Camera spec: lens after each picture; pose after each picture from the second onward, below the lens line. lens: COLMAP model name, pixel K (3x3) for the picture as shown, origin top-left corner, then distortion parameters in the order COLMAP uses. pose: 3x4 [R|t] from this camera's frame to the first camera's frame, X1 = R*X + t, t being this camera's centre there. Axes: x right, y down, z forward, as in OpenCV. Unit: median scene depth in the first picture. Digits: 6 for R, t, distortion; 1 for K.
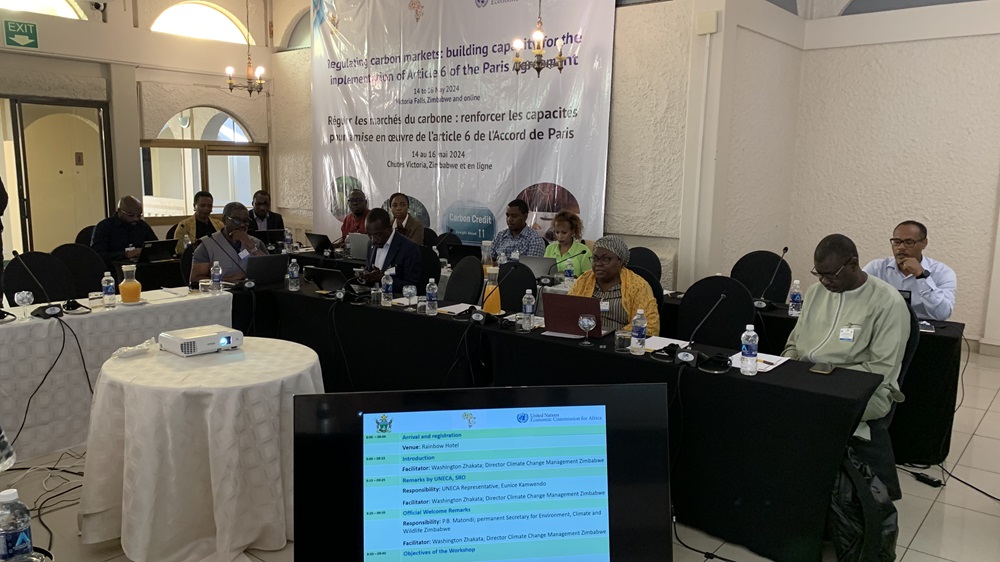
lens RADIAL K [[759.8, 0, 492.9], [0, 759.8, 285.2], [0, 0, 1]] dist [0.054261, -0.066912]
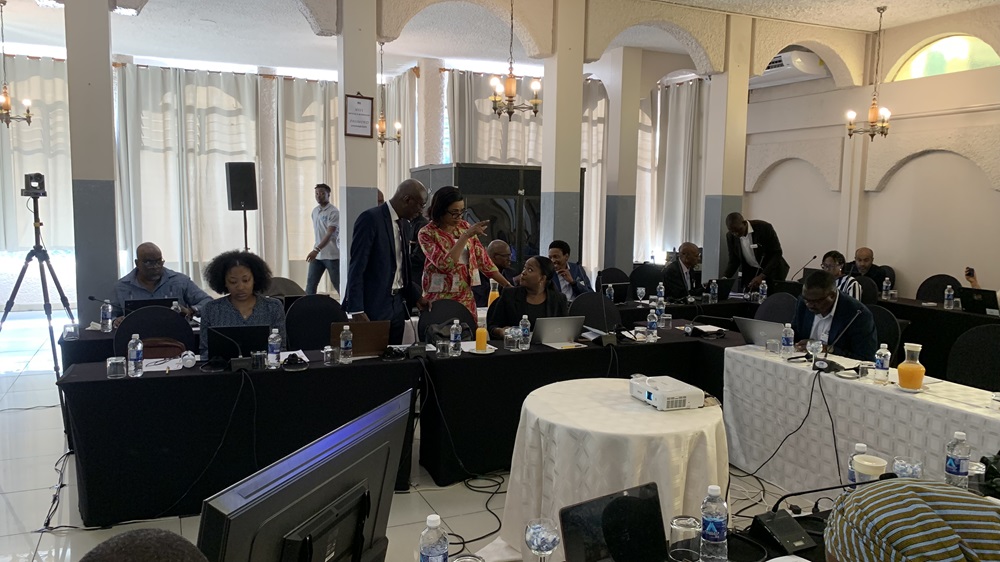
lens RADIAL K [[757.7, 0, 500.0], [0, 757.7, 281.0], [0, 0, 1]] dist [0.078831, -0.112867]
pose [[-0.450965, 0.072360, -0.889603, 0.316495], [-0.163532, 0.973137, 0.162054, -0.104570], [0.877432, 0.218559, -0.427018, 0.638156]]
